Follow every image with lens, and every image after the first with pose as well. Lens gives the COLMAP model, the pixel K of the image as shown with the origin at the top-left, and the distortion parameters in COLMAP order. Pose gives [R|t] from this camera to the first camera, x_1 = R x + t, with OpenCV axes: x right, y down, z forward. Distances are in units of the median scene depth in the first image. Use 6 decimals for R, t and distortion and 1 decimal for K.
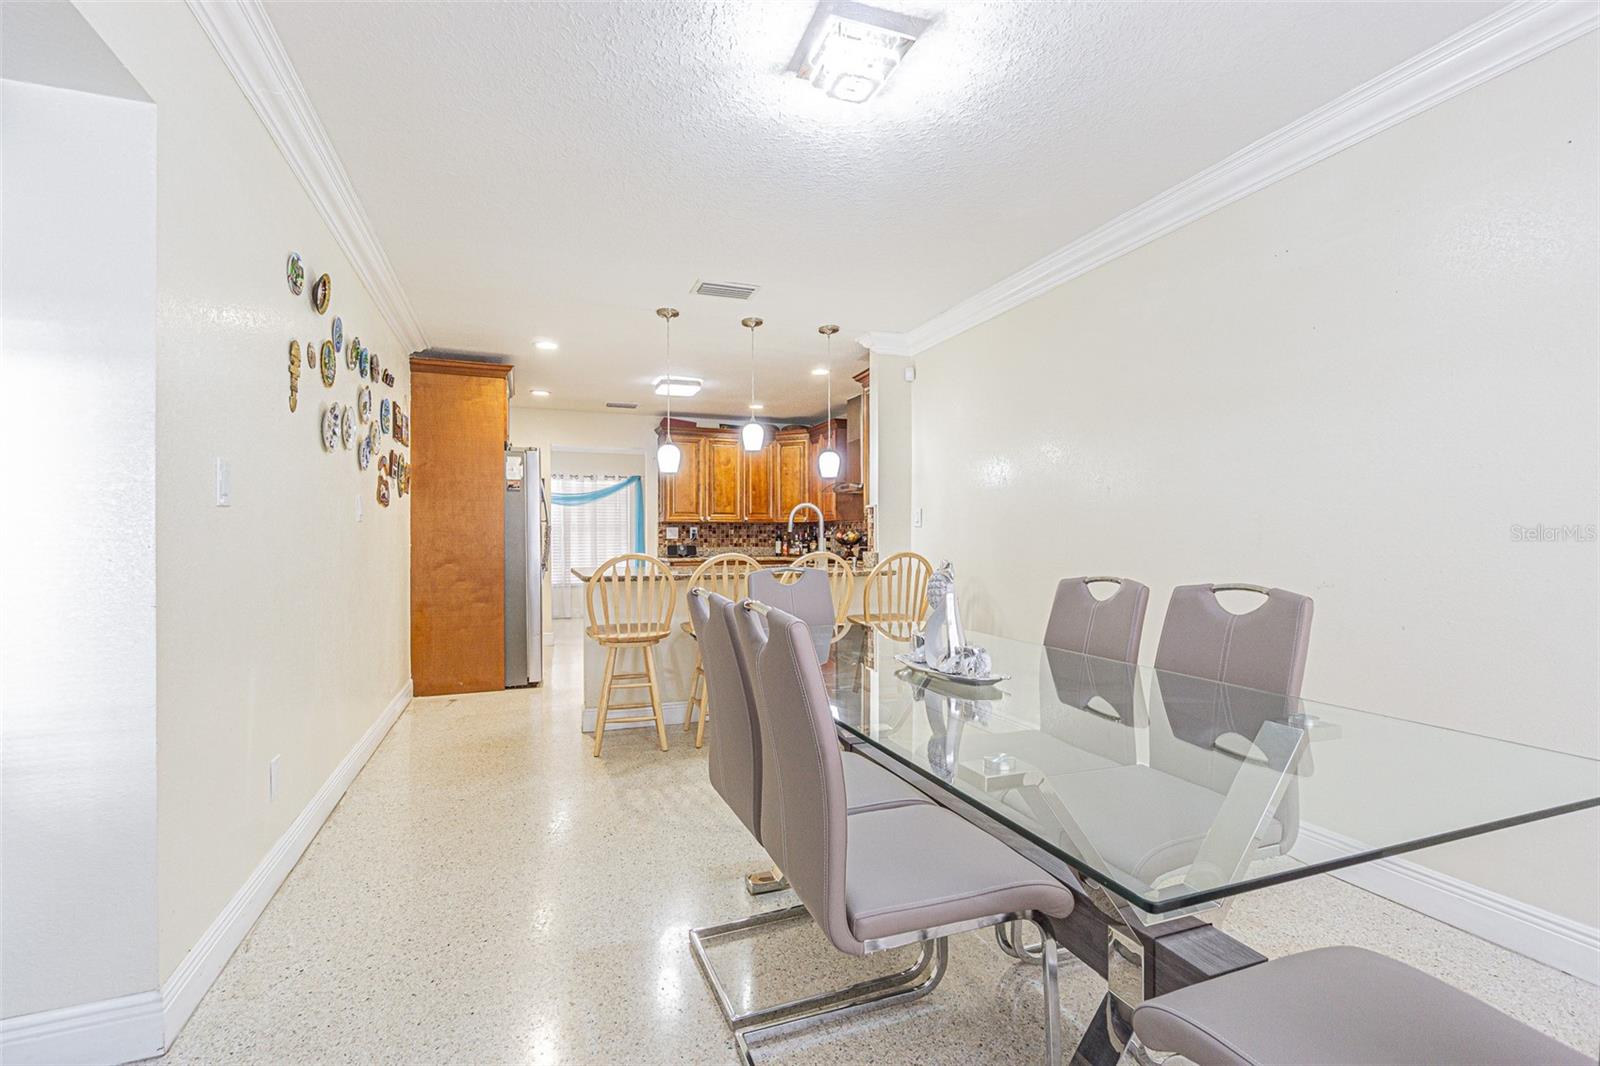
lens RADIAL K [[690.6, 0, 776.5], [0, 690.6, 533.5], [0, 0, 1]] dist [0.000781, 0.000487]
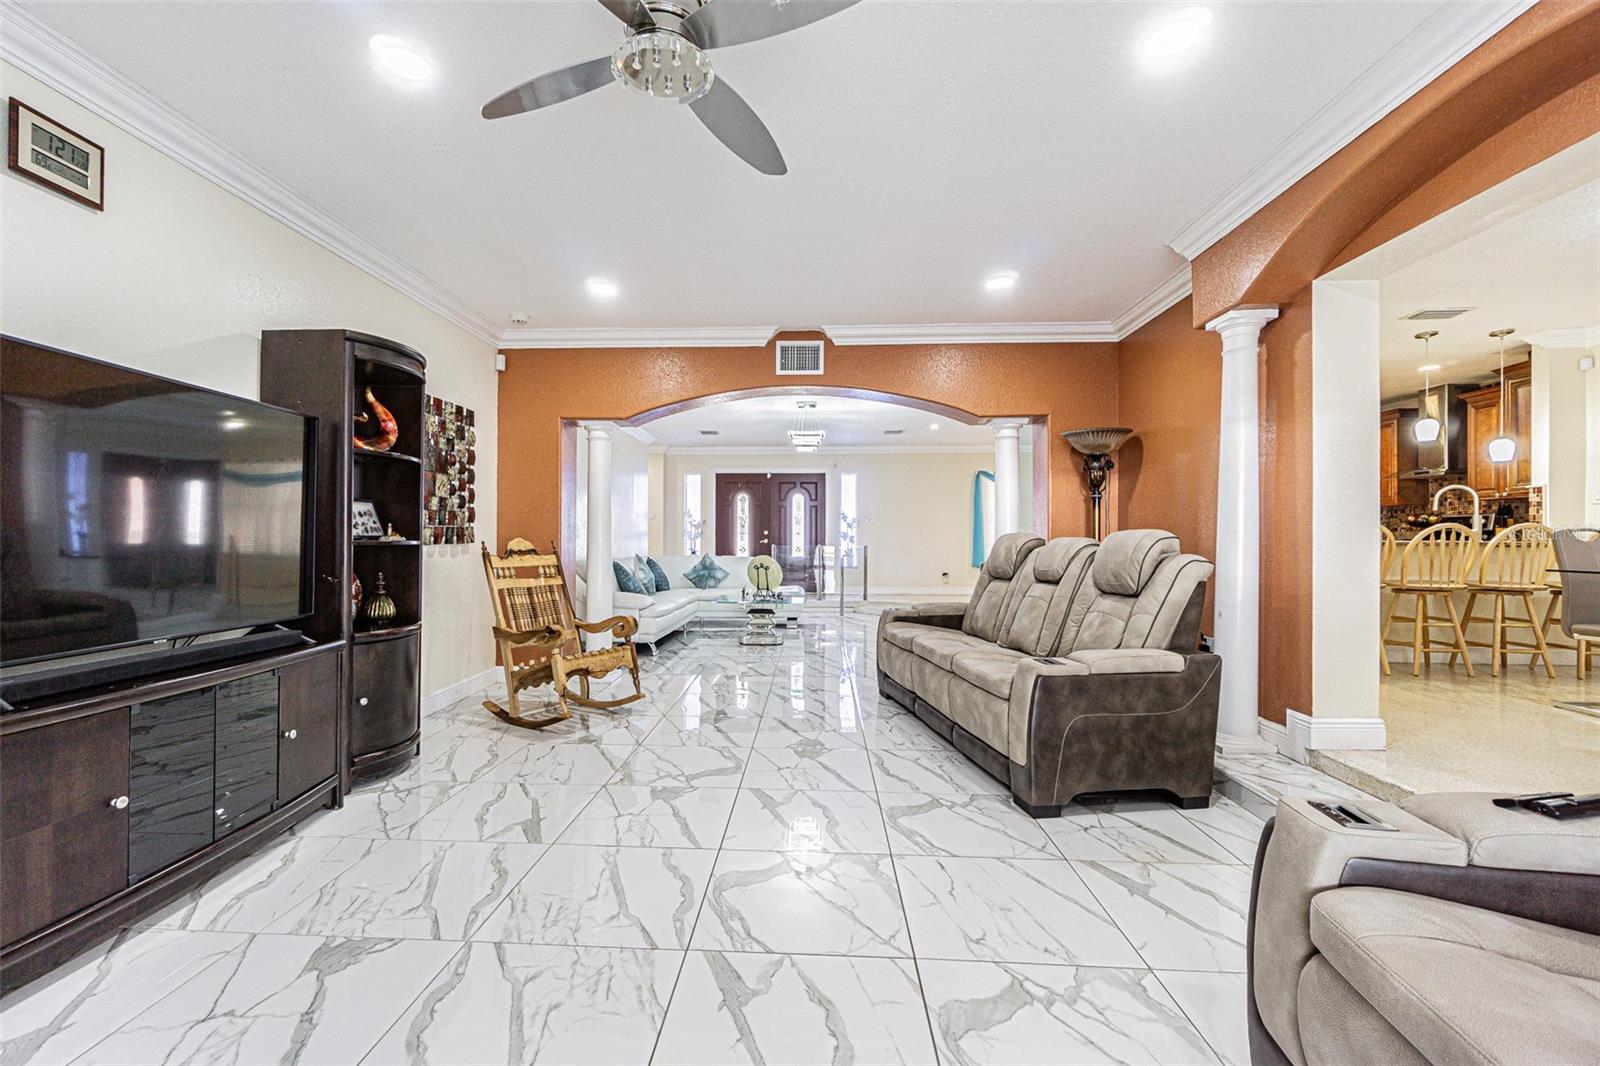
lens RADIAL K [[690.6, 0, 776.5], [0, 690.6, 533.5], [0, 0, 1]] dist [0.000781, 0.000487]
pose [[0.922090, 0.000749, -0.386975, -0.352393], [-0.001635, 0.999997, -0.001961, 0.026057], [0.386972, 0.002441, 0.922088, -0.316329]]
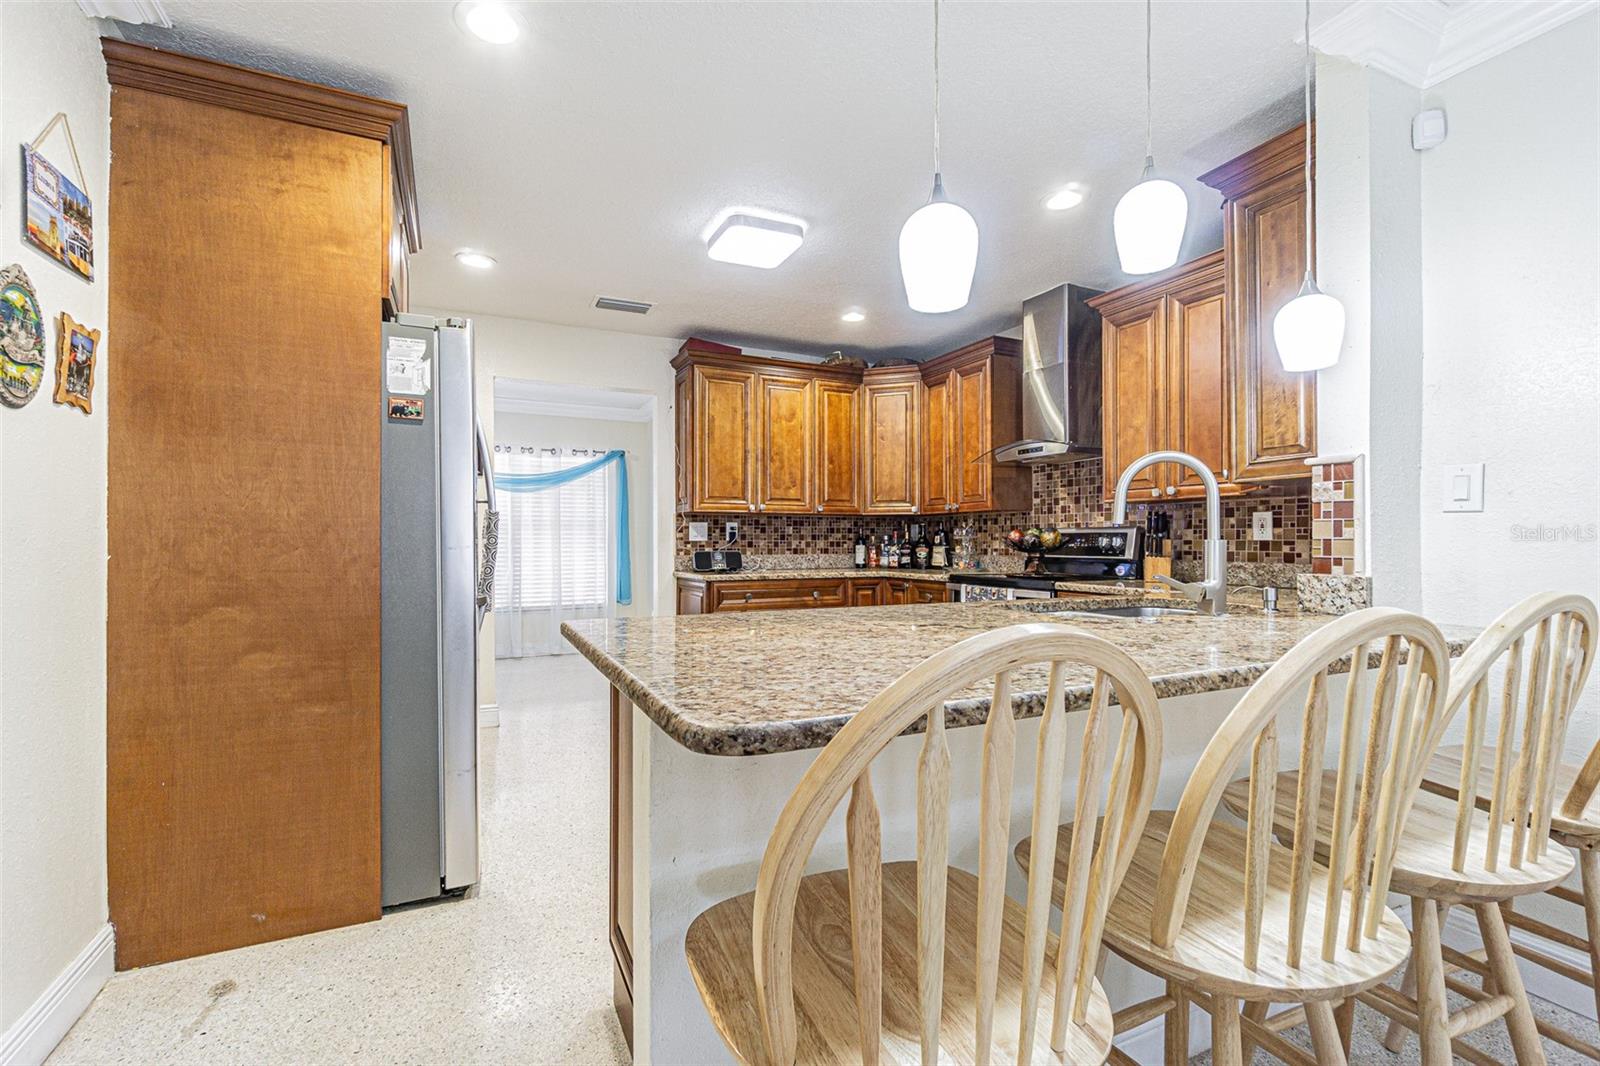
lens RADIAL K [[690.6, 0, 776.5], [0, 690.6, 533.5], [0, 0, 1]] dist [0.000781, 0.000487]
pose [[0.996779, 0.001728, 0.080177, -0.134069], [-0.001415, 0.999991, -0.003955, 0.003358], [-0.080183, 0.003828, 0.996773, 0.395198]]
